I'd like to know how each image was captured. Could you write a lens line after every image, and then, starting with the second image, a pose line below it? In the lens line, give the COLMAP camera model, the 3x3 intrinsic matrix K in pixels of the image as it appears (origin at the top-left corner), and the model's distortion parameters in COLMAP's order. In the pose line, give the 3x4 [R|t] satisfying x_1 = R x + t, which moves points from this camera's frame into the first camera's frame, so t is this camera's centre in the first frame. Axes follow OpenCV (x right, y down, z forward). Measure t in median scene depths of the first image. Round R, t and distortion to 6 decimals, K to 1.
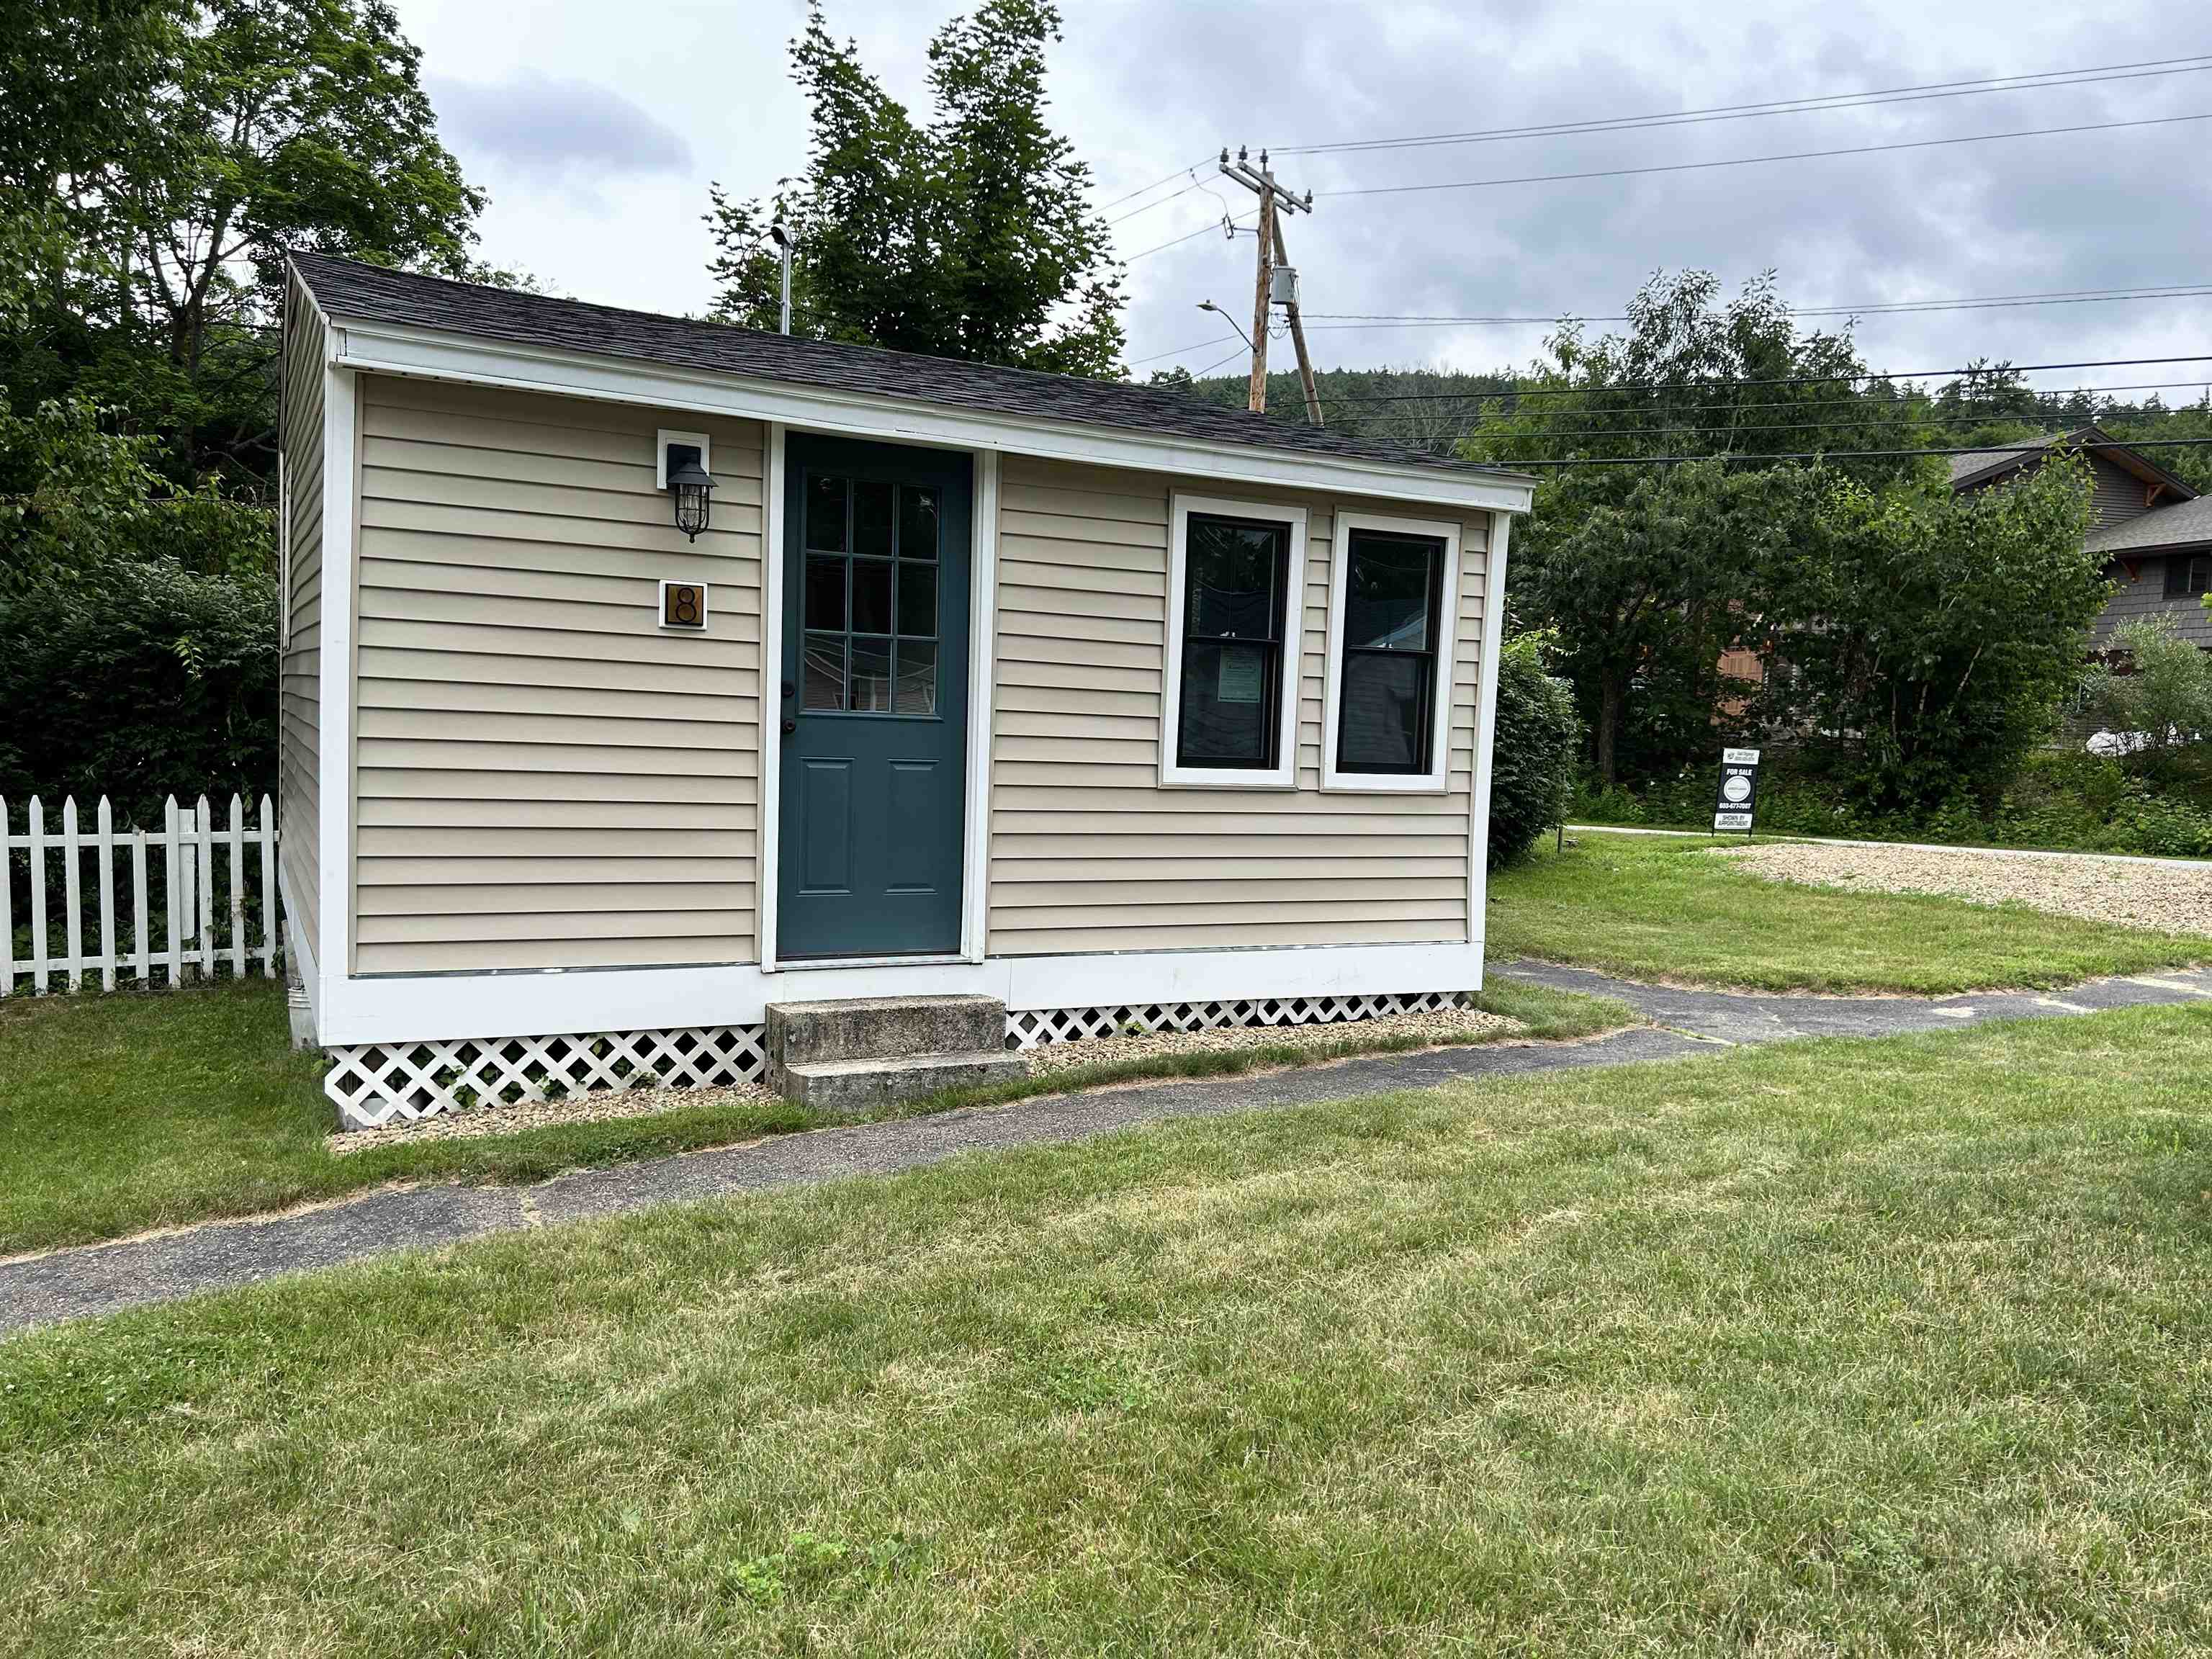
lens RADIAL K [[1668.5, 0, 1109.7], [0, 1668.5, 829.8], [0, 0, 1]] dist [0.058530, -0.076097]
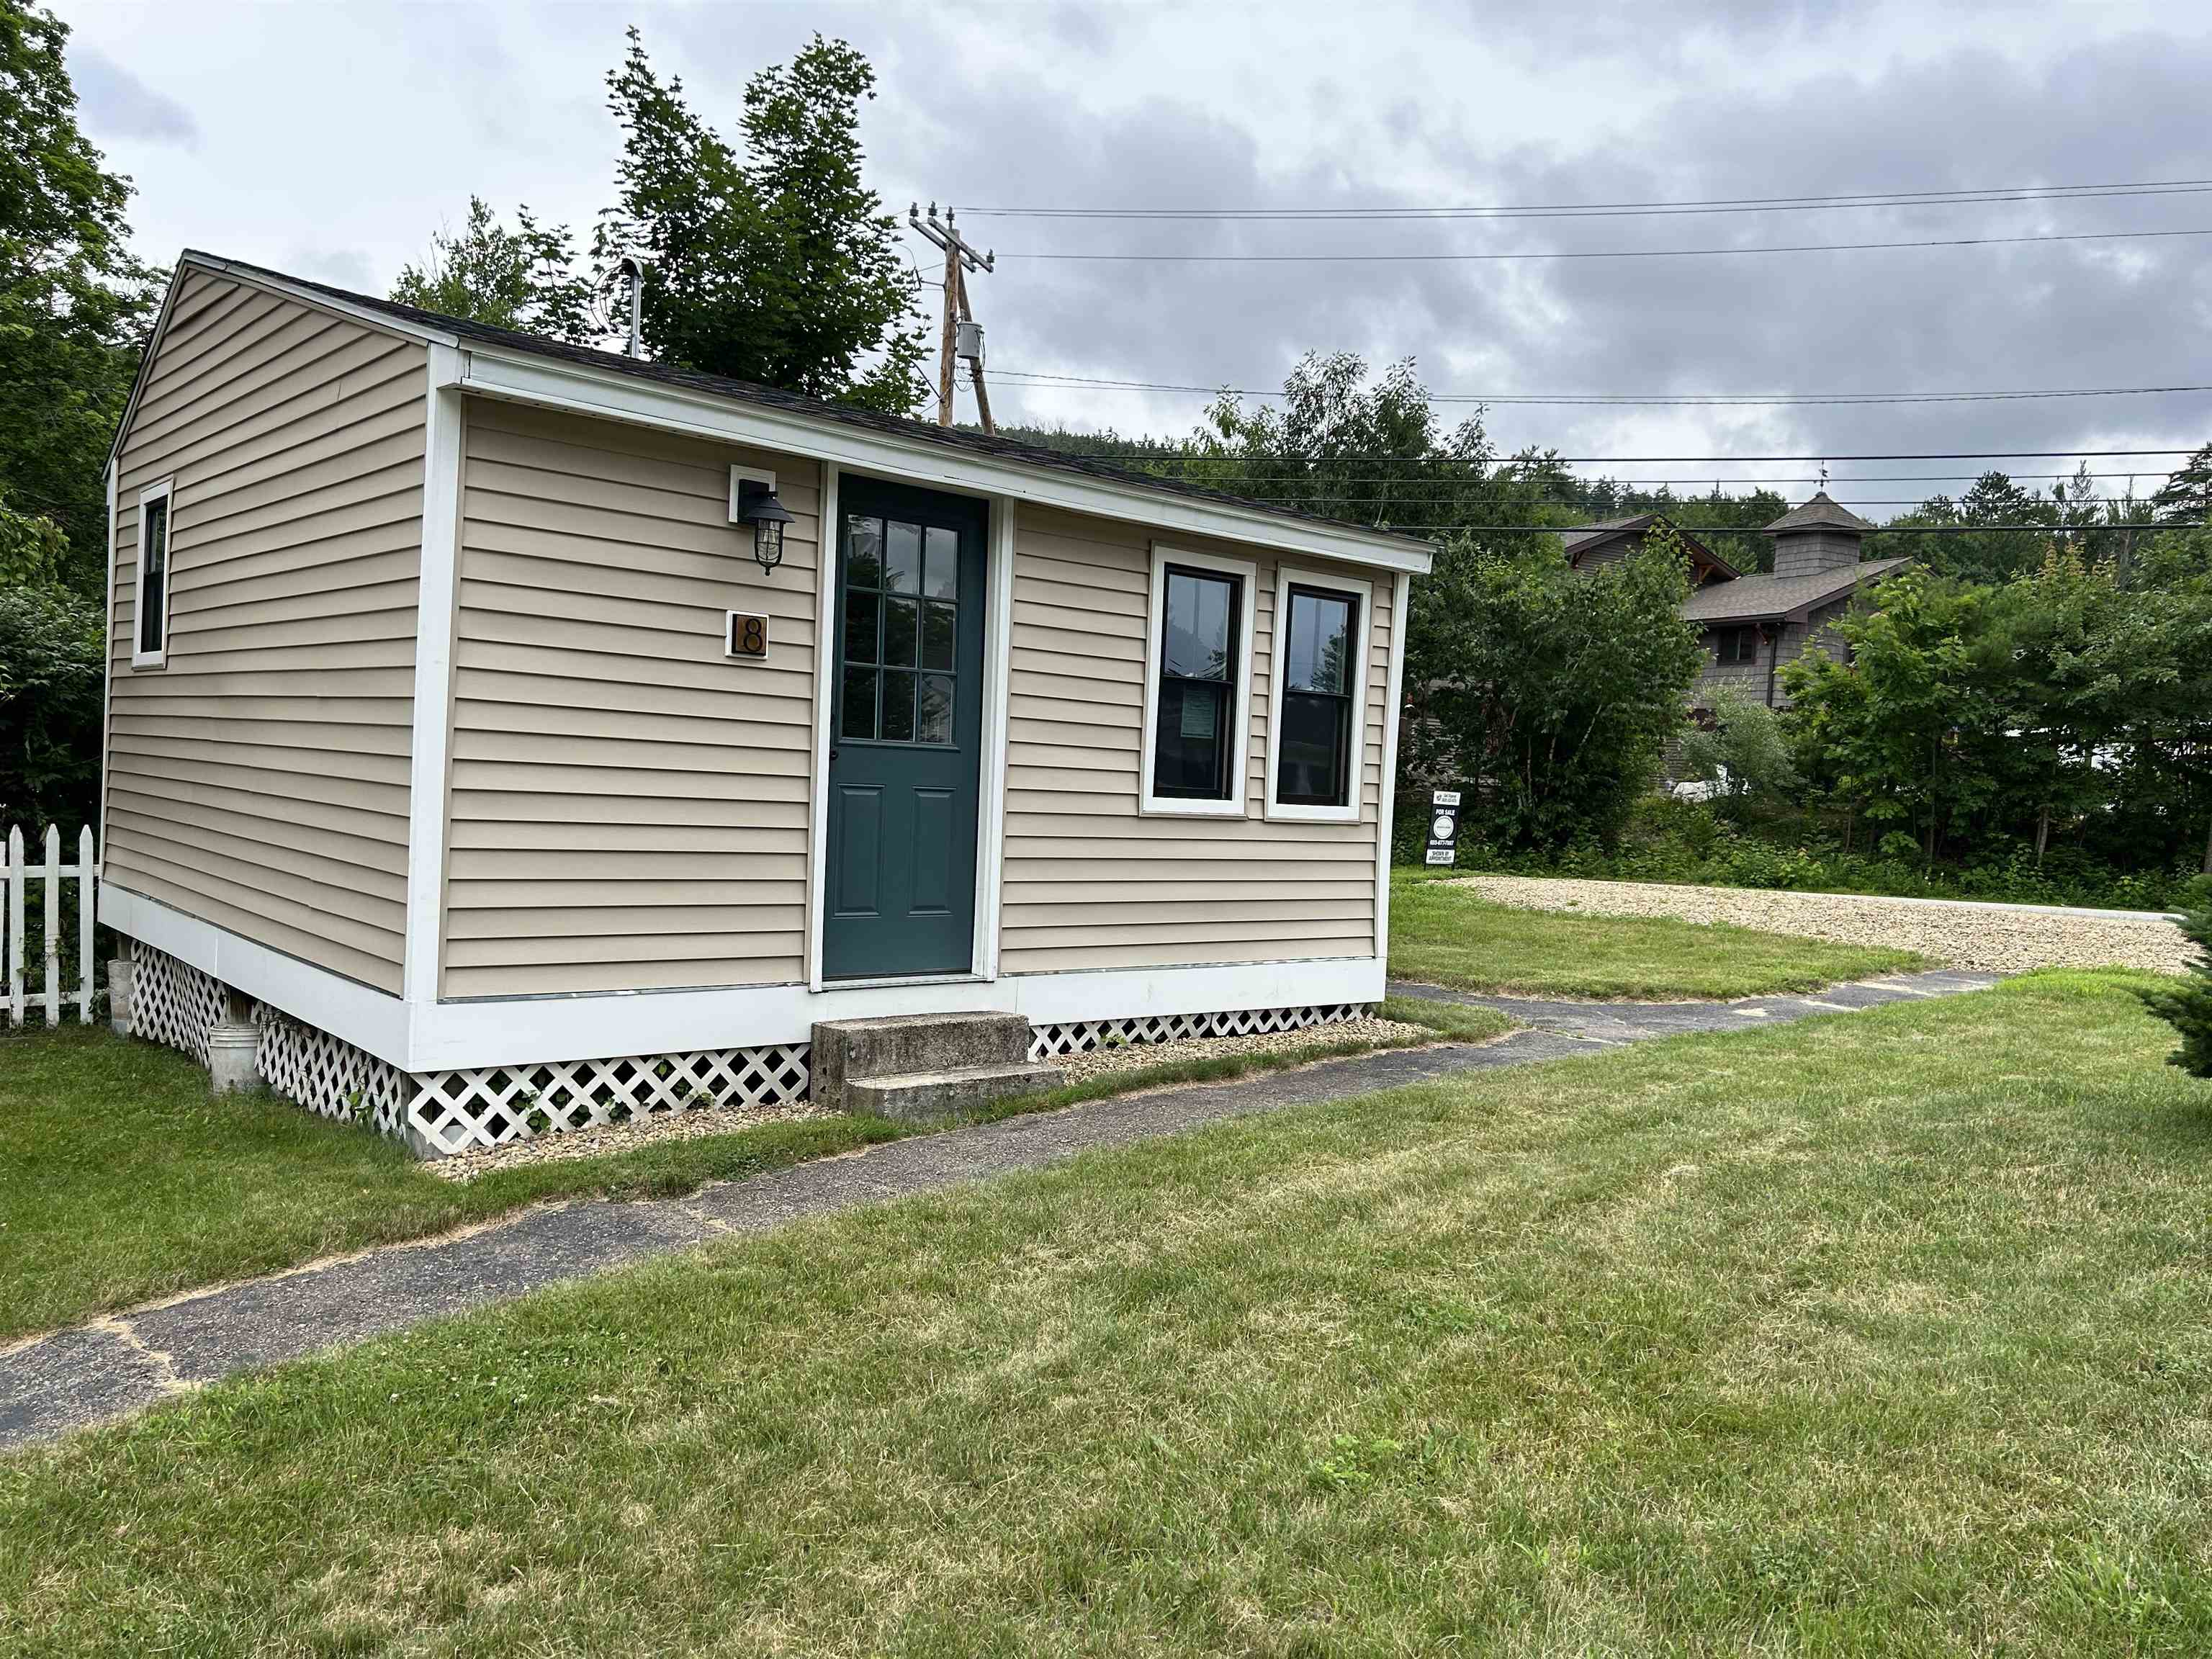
lens RADIAL K [[1668.5, 0, 1091.7], [0, 1668.5, 831.6], [0, 0, 1]] dist [0.058530, -0.076097]
pose [[0.973201, 0.001312, 0.229951, -0.226744], [0.004600, 0.999673, -0.025170, 0.010698], [-0.229909, 0.025553, 0.972877, -0.035887]]
